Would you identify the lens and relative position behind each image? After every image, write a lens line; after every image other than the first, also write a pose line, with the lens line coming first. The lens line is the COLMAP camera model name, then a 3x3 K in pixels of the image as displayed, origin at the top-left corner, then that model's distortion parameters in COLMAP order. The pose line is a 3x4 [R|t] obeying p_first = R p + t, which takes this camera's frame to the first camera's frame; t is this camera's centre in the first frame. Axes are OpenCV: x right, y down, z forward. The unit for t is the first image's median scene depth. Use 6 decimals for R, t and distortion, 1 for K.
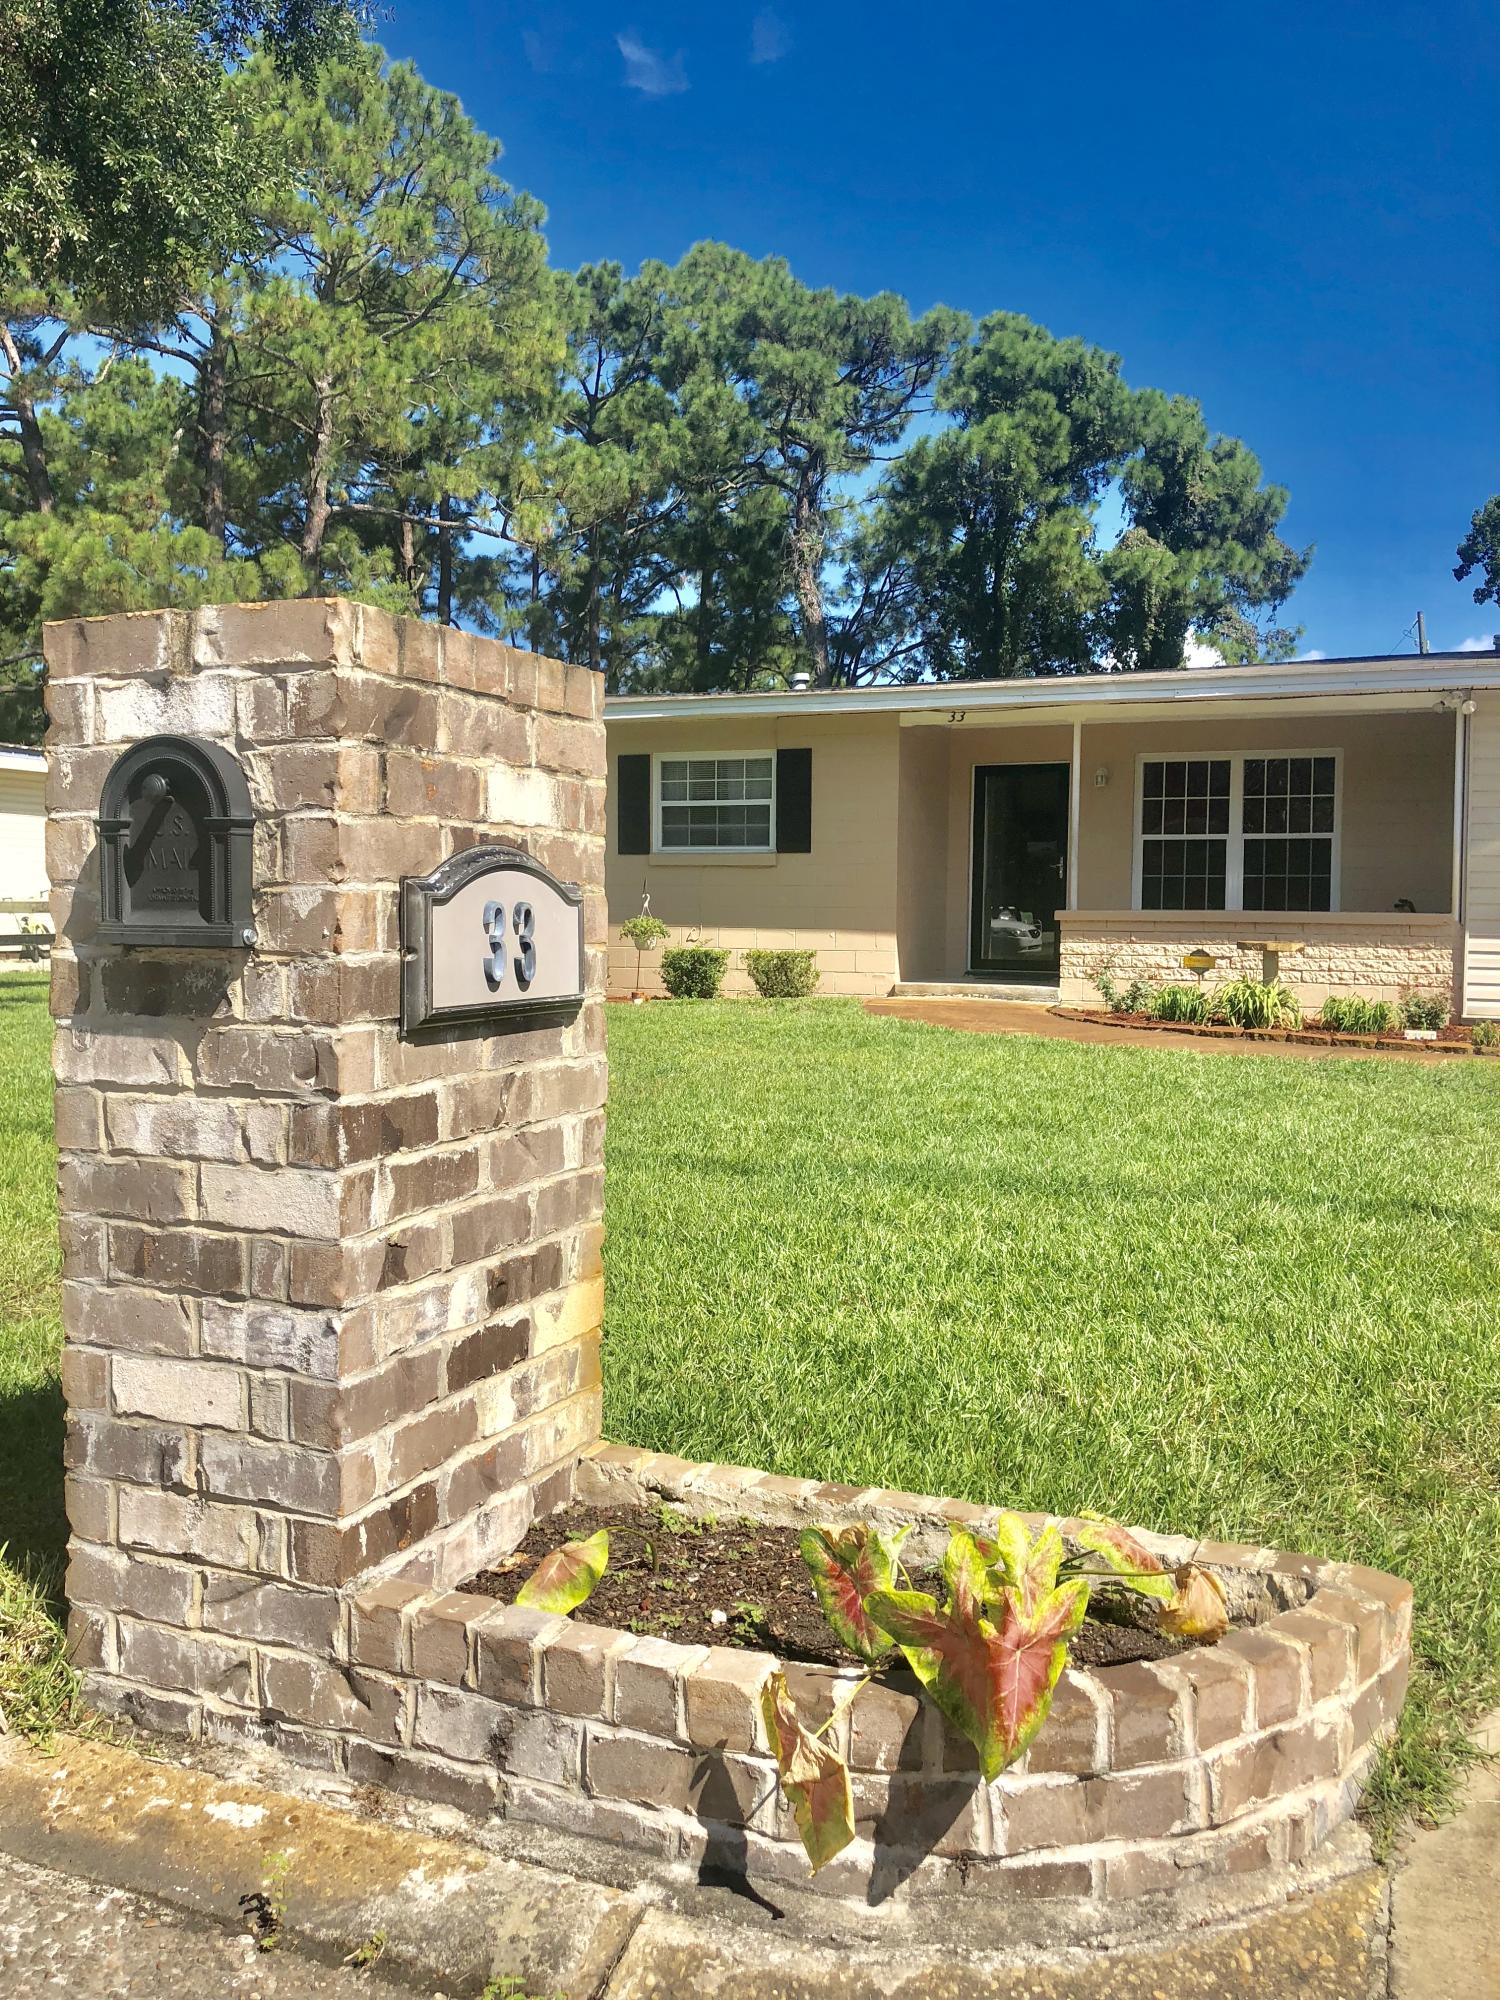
lens RADIAL K [[1690.1, 0, 745.7], [0, 1690.1, 961.3], [0, 0, 1]] dist [0.085923, -0.188873]
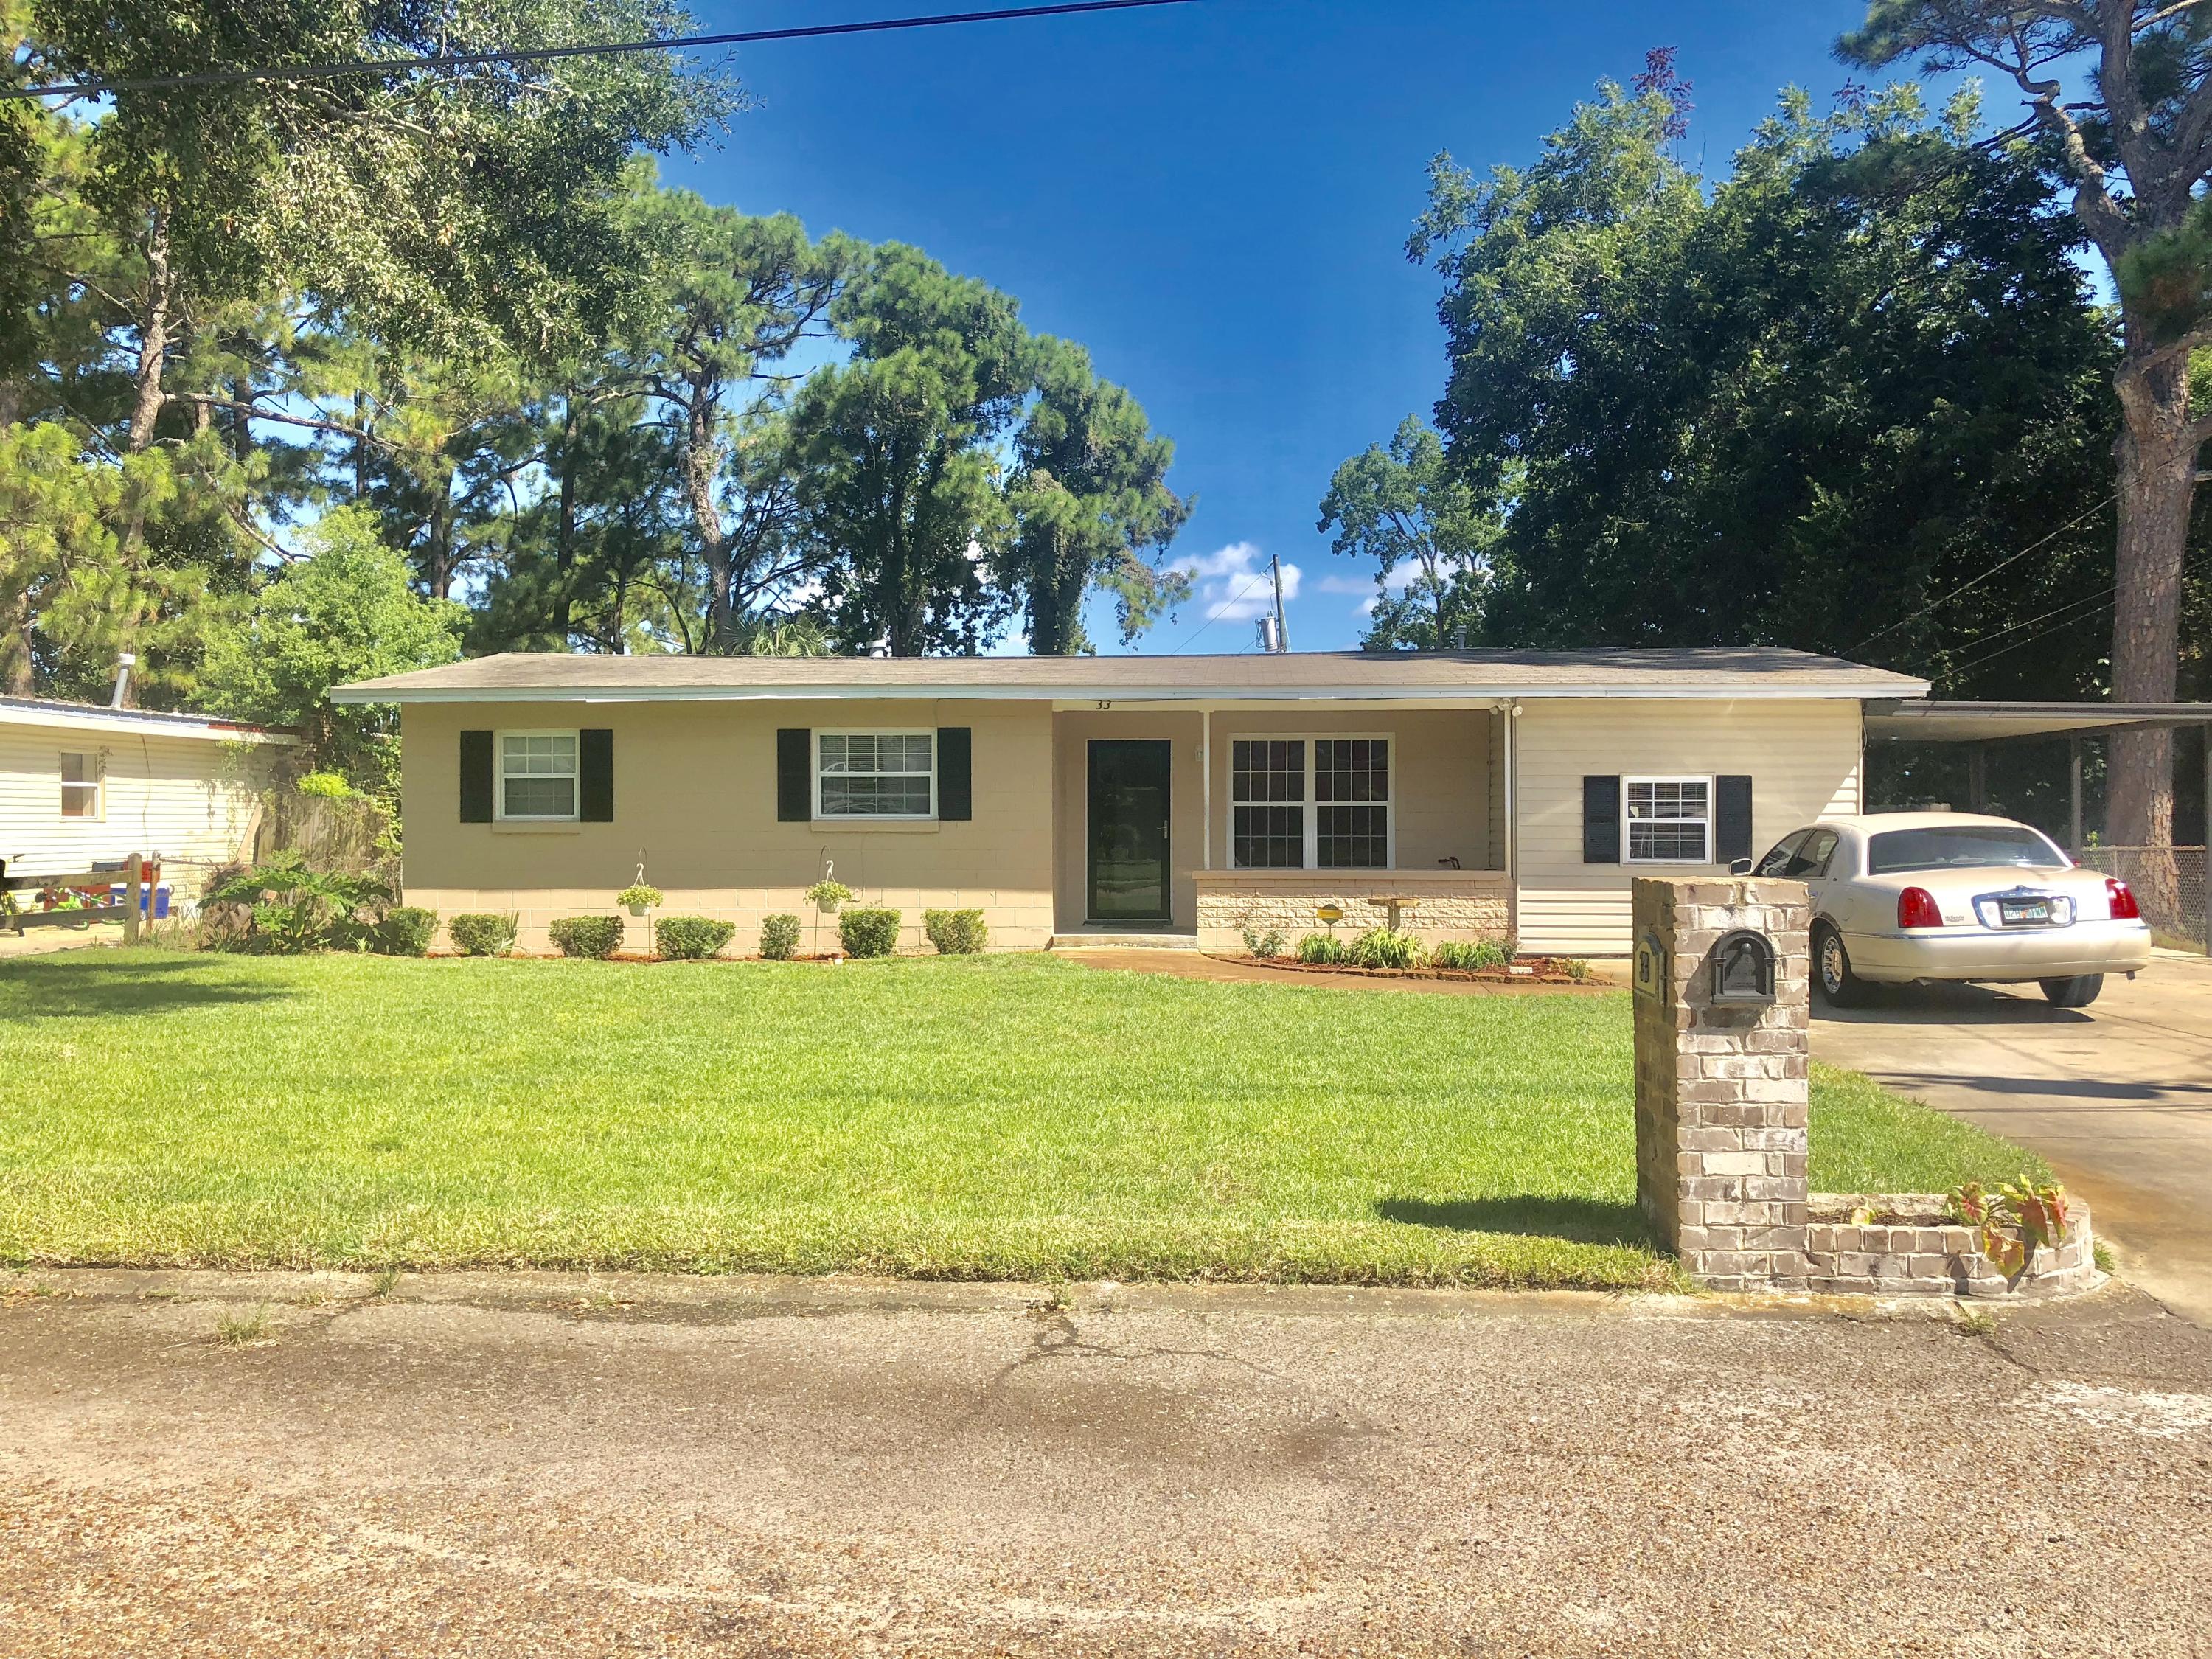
lens RADIAL K [[1869.3, 0, 1106.0], [0, 1869.3, 829.5], [0, 0, 1]] dist [0.085923, -0.188873]
pose [[0.942460, -0.011908, 0.334106, -0.286844], [0.019983, 0.999585, -0.020742, -0.030525], [-0.333720, 0.026225, 0.942307, -0.192834]]
